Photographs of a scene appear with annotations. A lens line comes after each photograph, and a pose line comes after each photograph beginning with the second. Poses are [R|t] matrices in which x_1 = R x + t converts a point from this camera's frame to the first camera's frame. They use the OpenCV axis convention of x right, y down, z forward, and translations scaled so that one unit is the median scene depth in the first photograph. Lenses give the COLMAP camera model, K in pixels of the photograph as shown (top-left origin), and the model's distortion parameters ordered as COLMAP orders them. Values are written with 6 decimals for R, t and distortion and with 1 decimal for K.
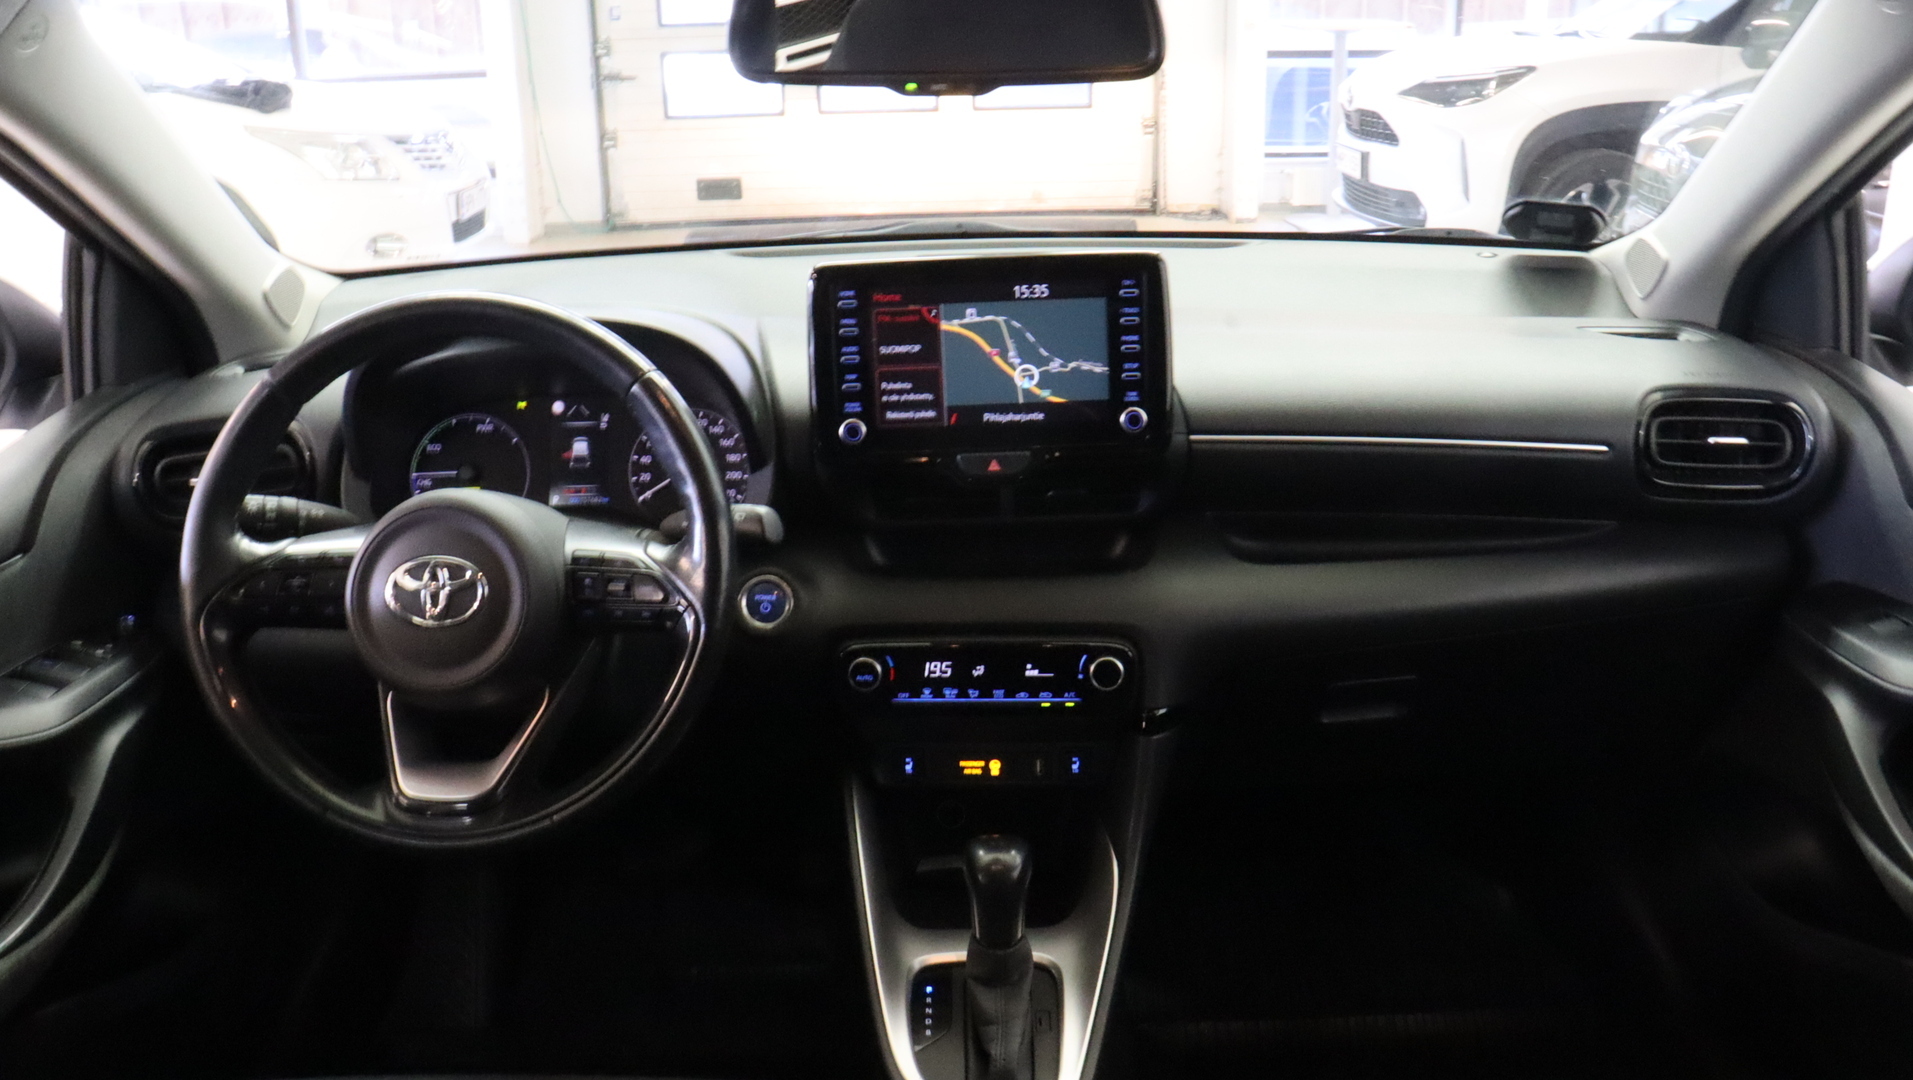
lens RADIAL K [[1595.8, 0, 955.7], [0, 1595.8, 491.7], [0, 0, 1]] dist [-0.180864, 0.133764]
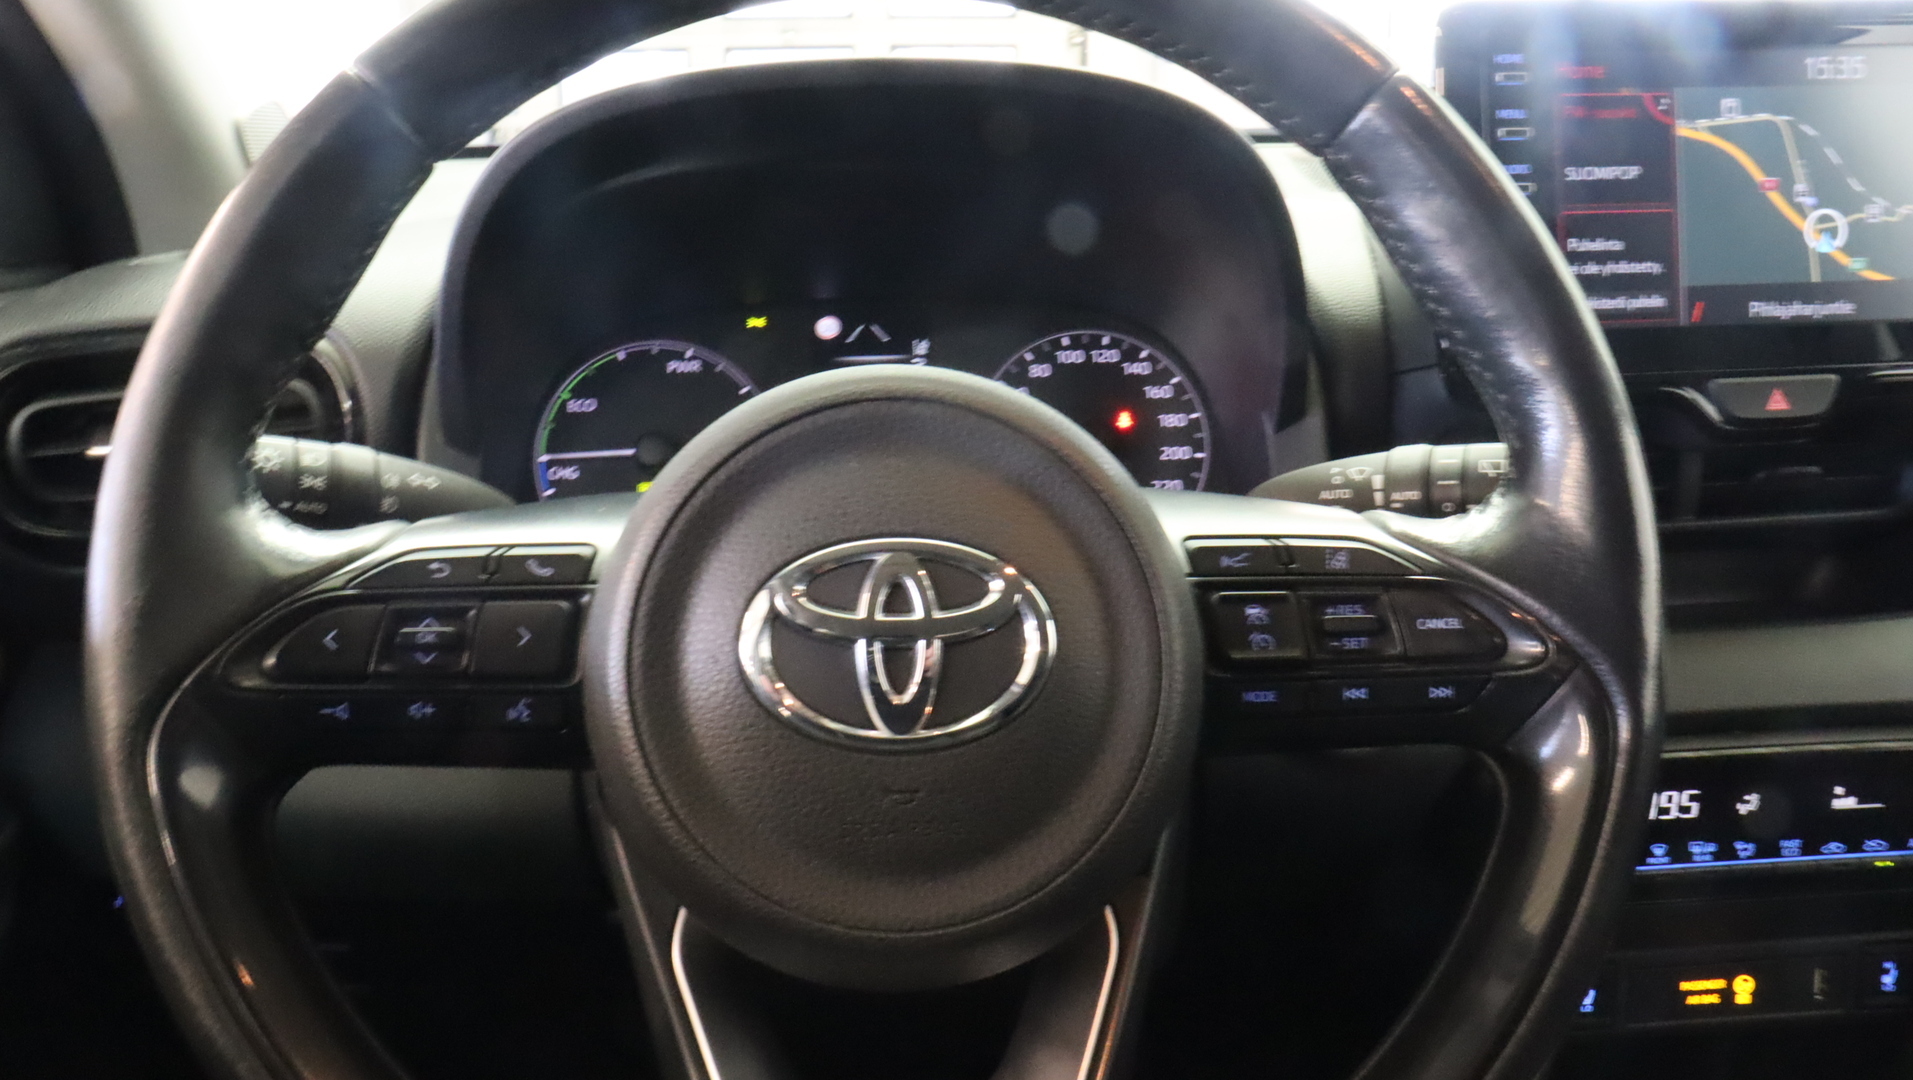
lens RADIAL K [[1595.8, 0, 955.7], [0, 1595.8, 491.7], [0, 0, 1]] dist [-0.180864, 0.133764]
pose [[0.996230, -0.010581, 0.086099, -0.283663], [0.017737, 0.996411, -0.082770, 0.049264], [-0.084914, 0.083986, 0.992842, 0.533174]]
